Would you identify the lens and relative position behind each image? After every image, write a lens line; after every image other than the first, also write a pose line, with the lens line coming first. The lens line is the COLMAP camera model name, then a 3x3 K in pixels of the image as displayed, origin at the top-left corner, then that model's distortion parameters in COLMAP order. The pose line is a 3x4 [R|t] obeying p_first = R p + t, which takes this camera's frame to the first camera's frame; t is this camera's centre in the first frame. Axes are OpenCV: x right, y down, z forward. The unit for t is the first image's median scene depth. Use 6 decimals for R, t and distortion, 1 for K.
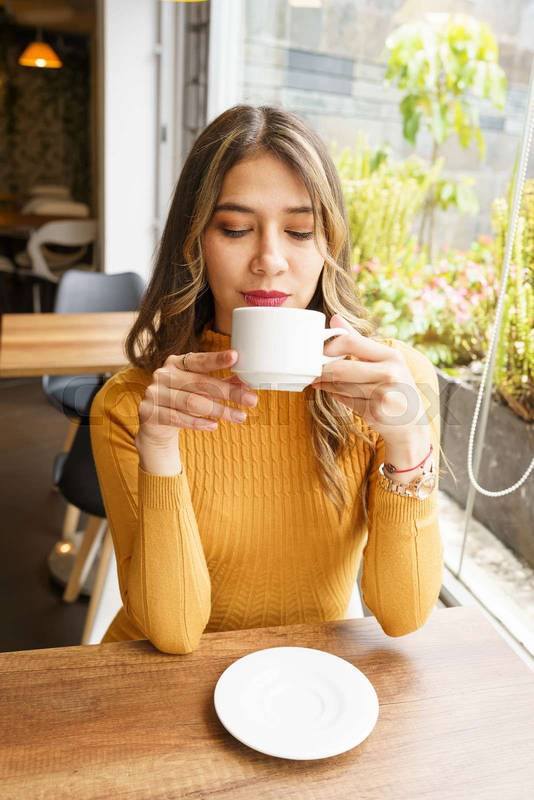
lens RADIAL K [[788.1, 0, 267.0], [0, 788.1, 400.0], [0, 0, 1]] dist [-0.119049, 0.199268]
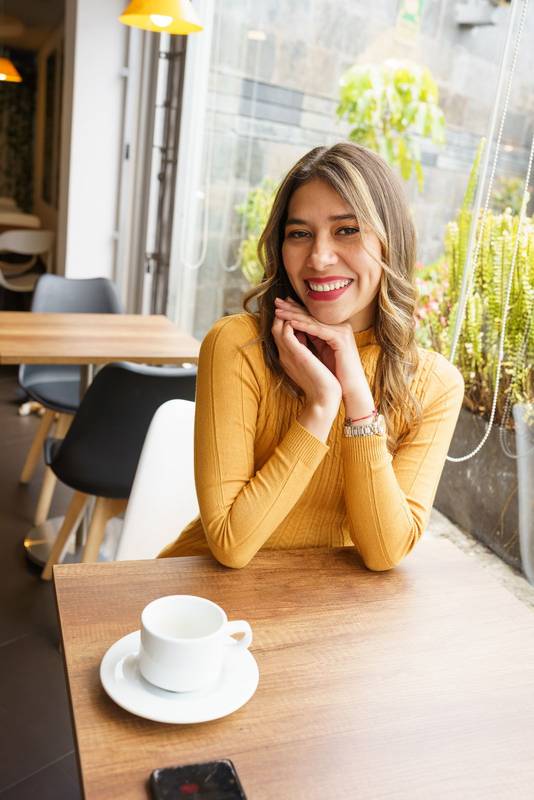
lens RADIAL K [[790.0, 0, 267.0], [0, 790.0, 400.0], [0, 0, 1]] dist [-0.119350, 0.197886]
pose [[0.994618, 0.024748, 0.100616, -0.064739], [-0.021635, 0.999256, -0.031916, 0.037776], [-0.101331, 0.029567, 0.994413, -0.095597]]
